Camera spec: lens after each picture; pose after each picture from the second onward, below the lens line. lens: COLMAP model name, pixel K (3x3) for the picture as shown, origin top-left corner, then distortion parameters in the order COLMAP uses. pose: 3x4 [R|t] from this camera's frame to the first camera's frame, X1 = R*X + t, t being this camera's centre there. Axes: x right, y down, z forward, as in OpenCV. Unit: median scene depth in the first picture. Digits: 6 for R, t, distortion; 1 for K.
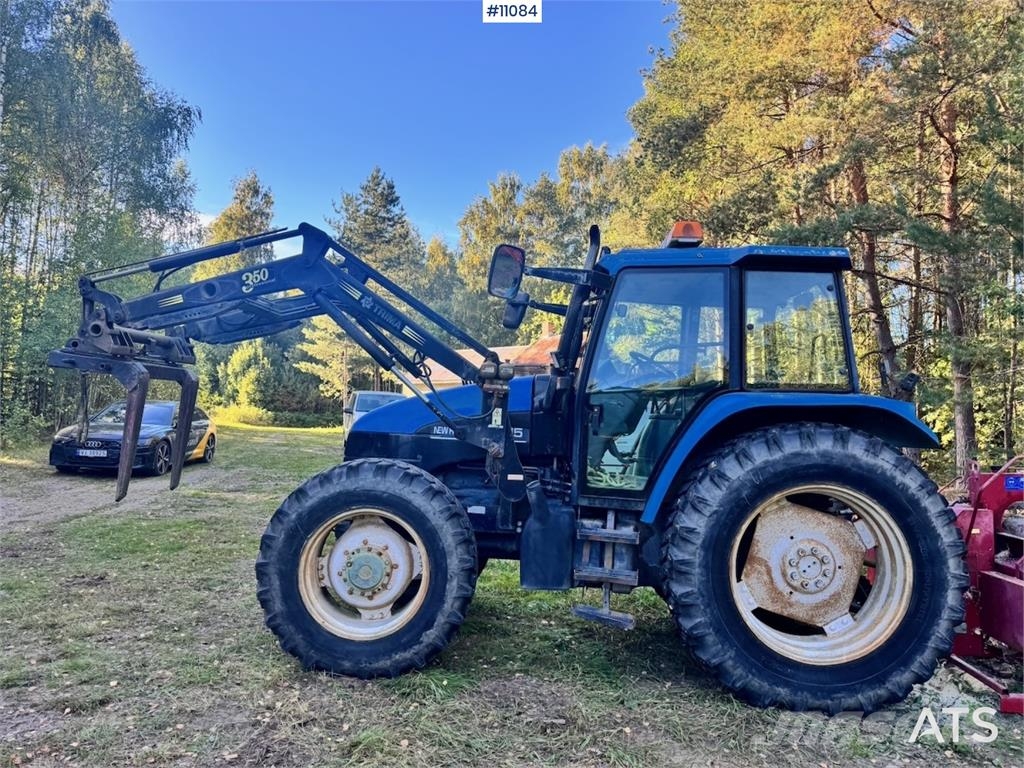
lens RADIAL K [[710.8, 0, 512.0], [0, 710.8, 384.0], [0, 0, 1]] dist [0.105567, -0.164028]
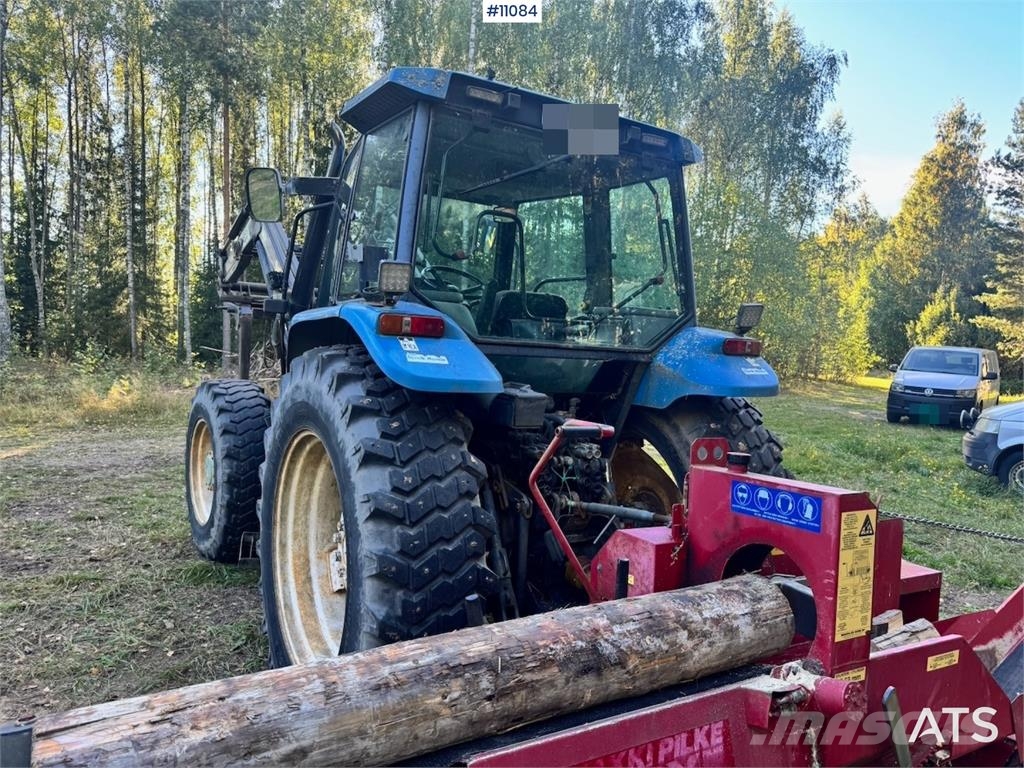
lens RADIAL K [[716.9, 0, 513.9], [0, 716.9, 382.4], [0, 0, 1]] dist [0.075442, -0.104858]
pose [[0.569948, 0.038139, -0.820795, 0.985840], [0.002005, 0.998855, 0.047805, 0.051123], [0.821679, -0.028892, 0.569218, 0.670516]]
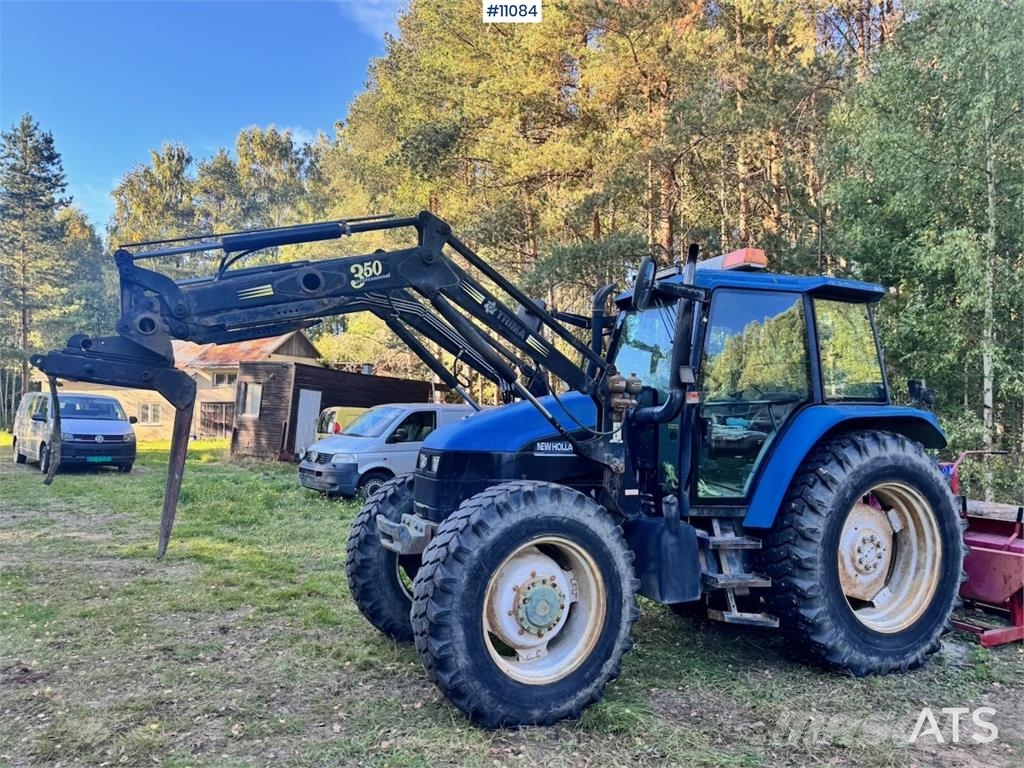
lens RADIAL K [[714.6, 0, 516.4], [0, 714.6, 380.6], [0, 0, 1]] dist [0.093508, -0.129398]
pose [[0.886856, 0.006884, 0.461995, -0.601697], [-0.006091, 0.999976, -0.003208, -0.019974], [-0.462006, 0.000031, 0.886877, 0.189256]]
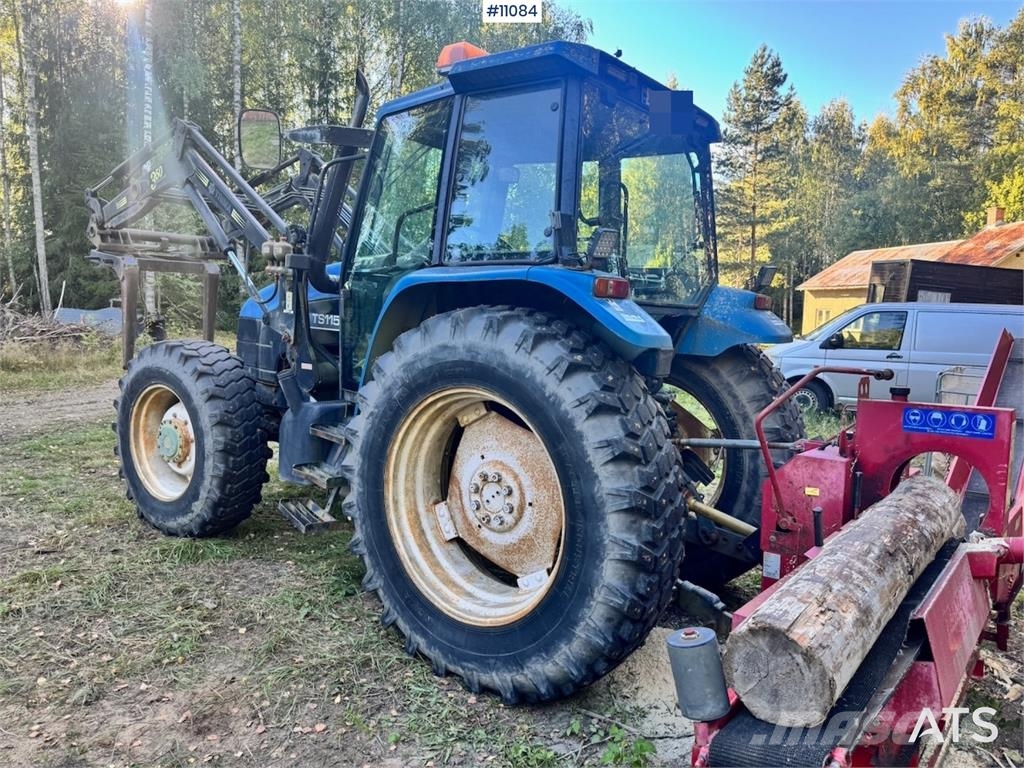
lens RADIAL K [[714.6, 0, 516.4], [0, 714.6, 380.6], [0, 0, 1]] dist [0.093508, -0.129398]
pose [[0.822143, 0.061227, -0.565979, 0.776628], [0.006891, 0.993056, 0.117437, 0.039698], [0.569239, -0.100450, 0.816013, 0.376064]]
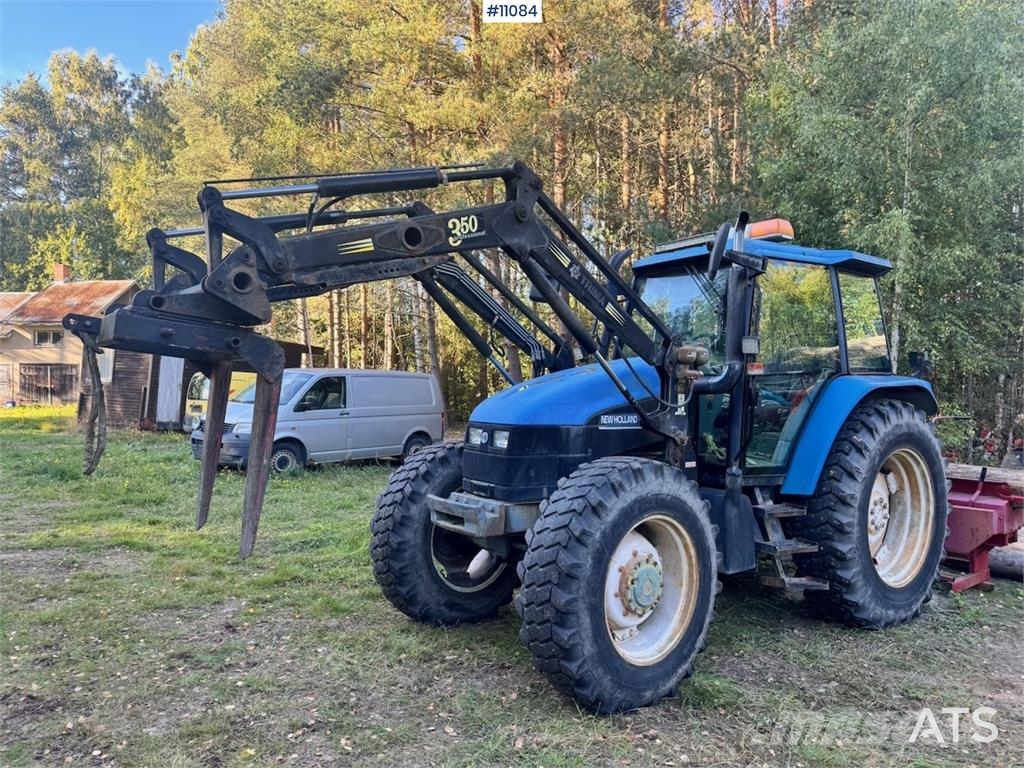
lens RADIAL K [[716.9, 0, 513.9], [0, 716.9, 382.4], [0, 0, 1]] dist [0.075442, -0.104858]
pose [[0.769053, -0.018173, 0.638926, -0.813779], [-0.016549, 0.998695, 0.048325, -0.025124], [-0.638970, -0.047738, 0.767749, 0.402078]]
